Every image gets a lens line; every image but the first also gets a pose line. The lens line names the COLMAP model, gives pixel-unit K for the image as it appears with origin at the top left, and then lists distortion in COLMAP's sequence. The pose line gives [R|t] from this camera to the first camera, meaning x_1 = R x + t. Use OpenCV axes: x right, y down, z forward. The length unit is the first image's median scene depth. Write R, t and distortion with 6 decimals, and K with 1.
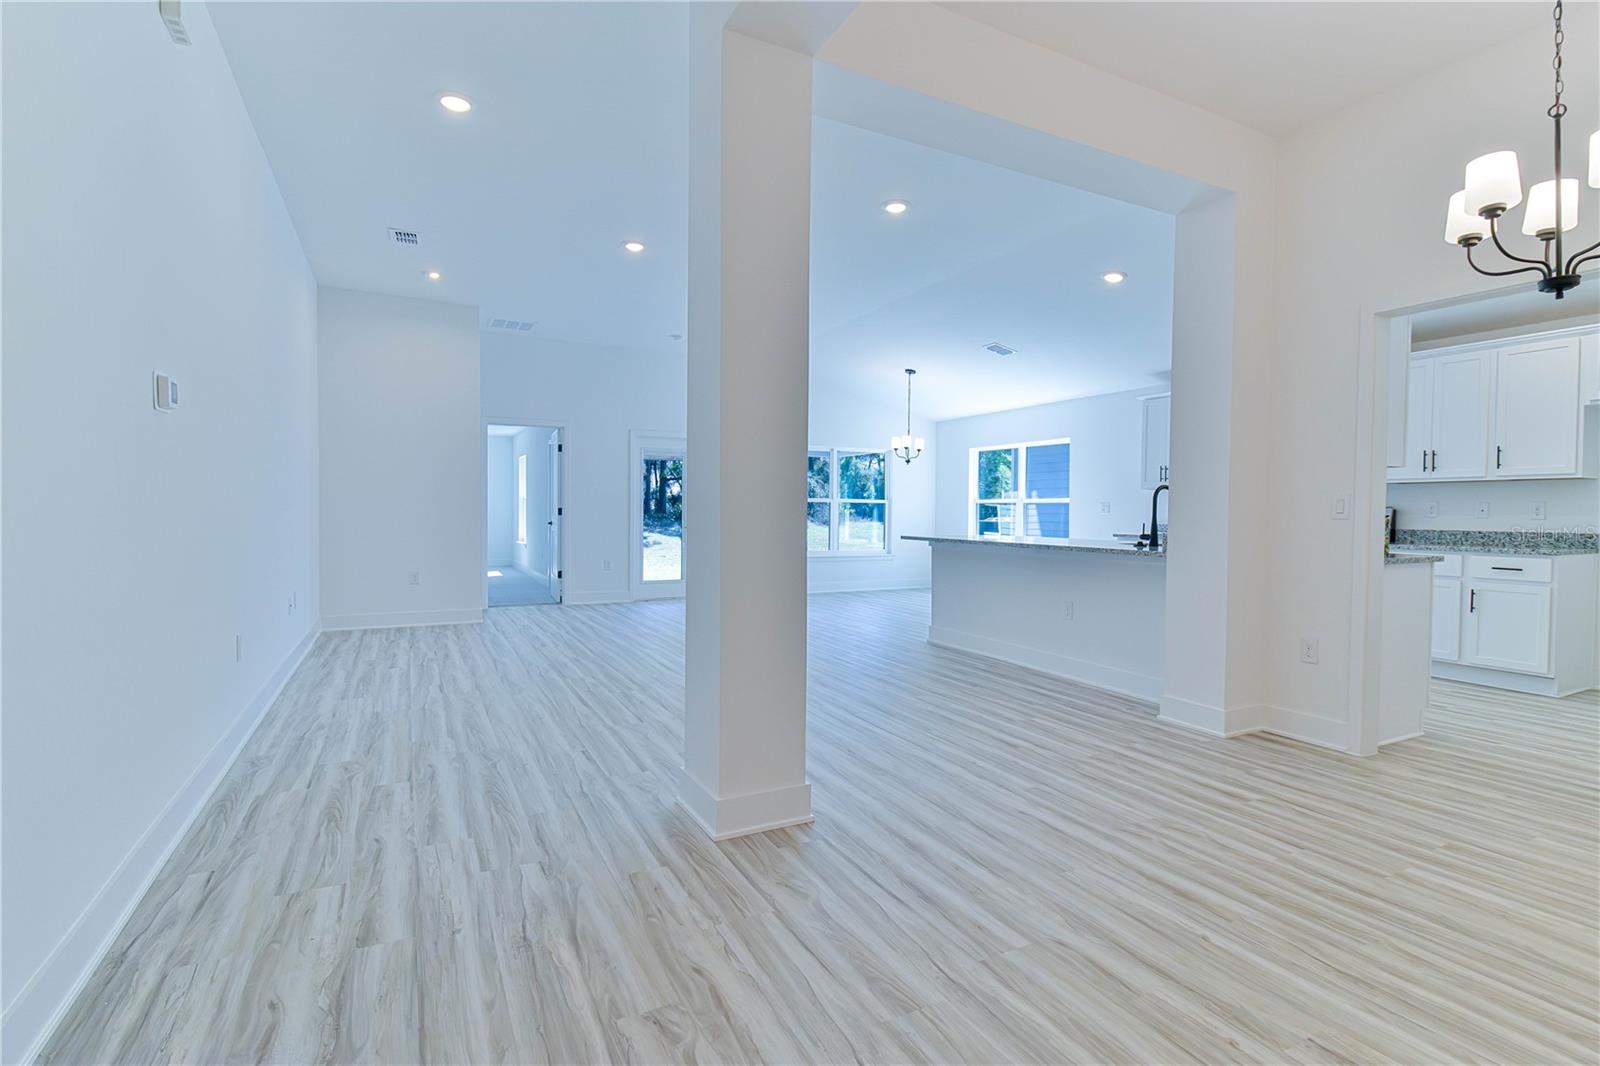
lens RADIAL K [[755.6, 0, 806.3], [0, 755.6, 532.2], [0, 0, 1]] dist [0.020657, -0.014349]
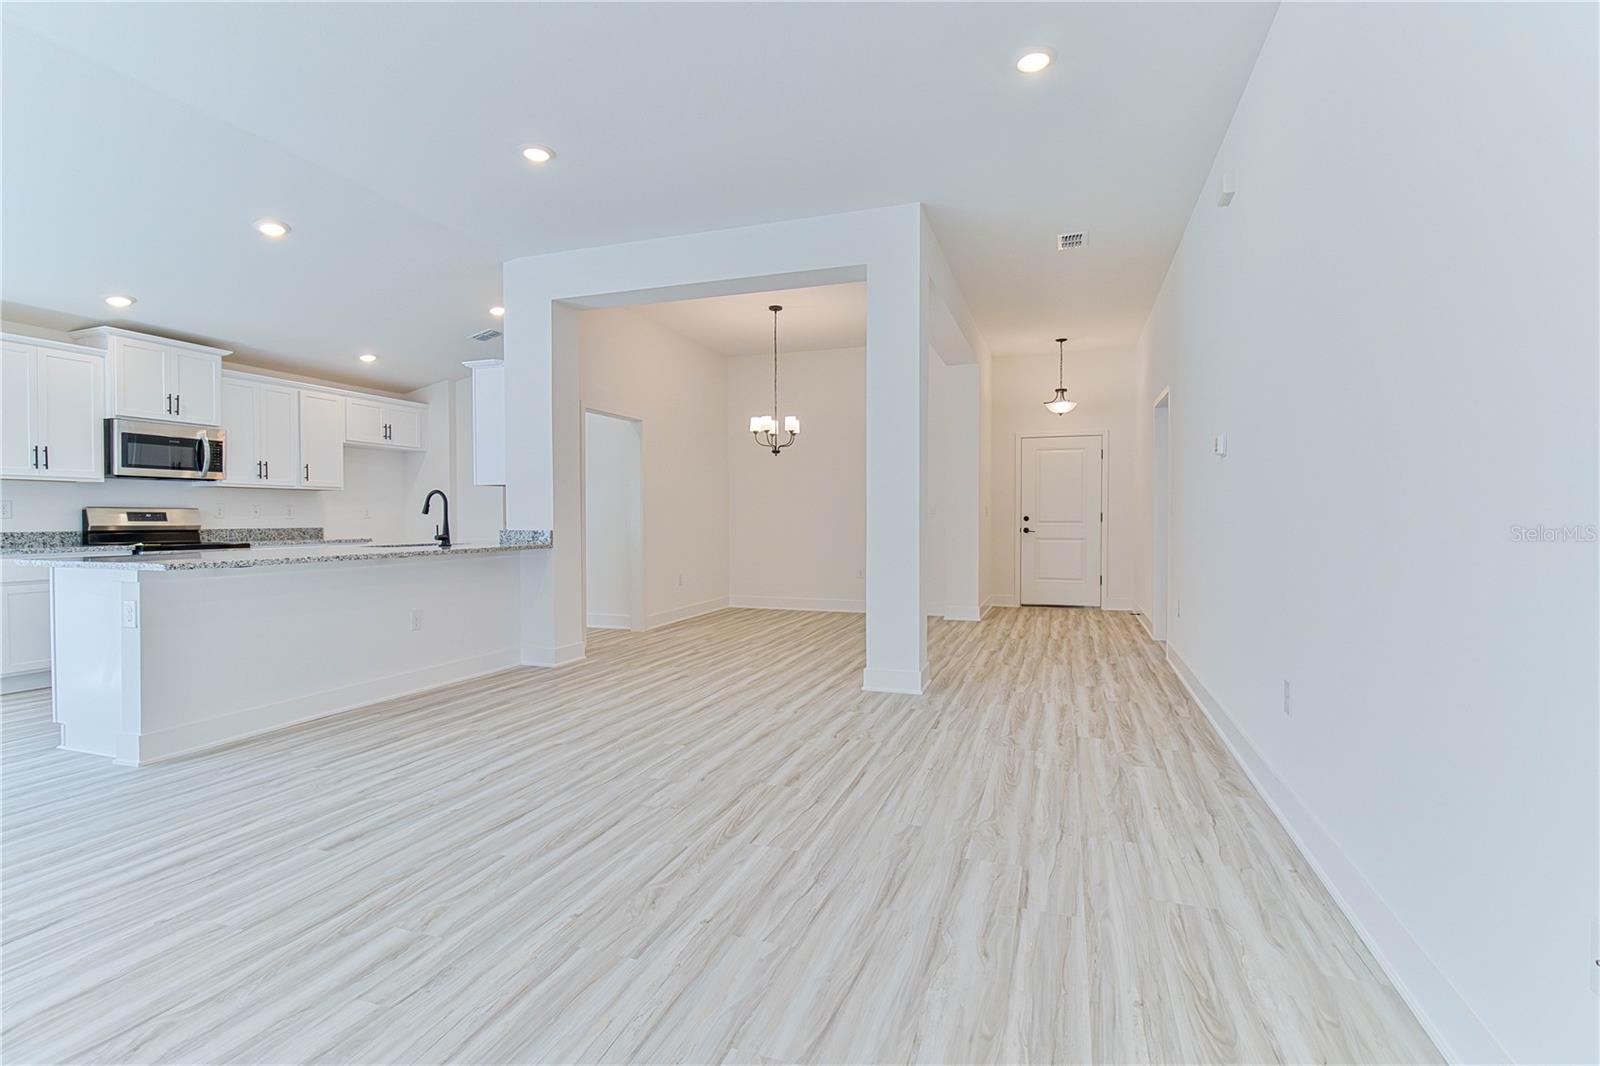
lens RADIAL K [[755.6, 0, 806.3], [0, 755.6, 532.2], [0, 0, 1]] dist [0.020657, -0.014349]
pose [[-0.687608, -0.021956, 0.725750, -0.838707], [0.015694, 0.998860, 0.045088, -0.050647], [-0.725912, 0.042393, -0.686480, 1.632801]]
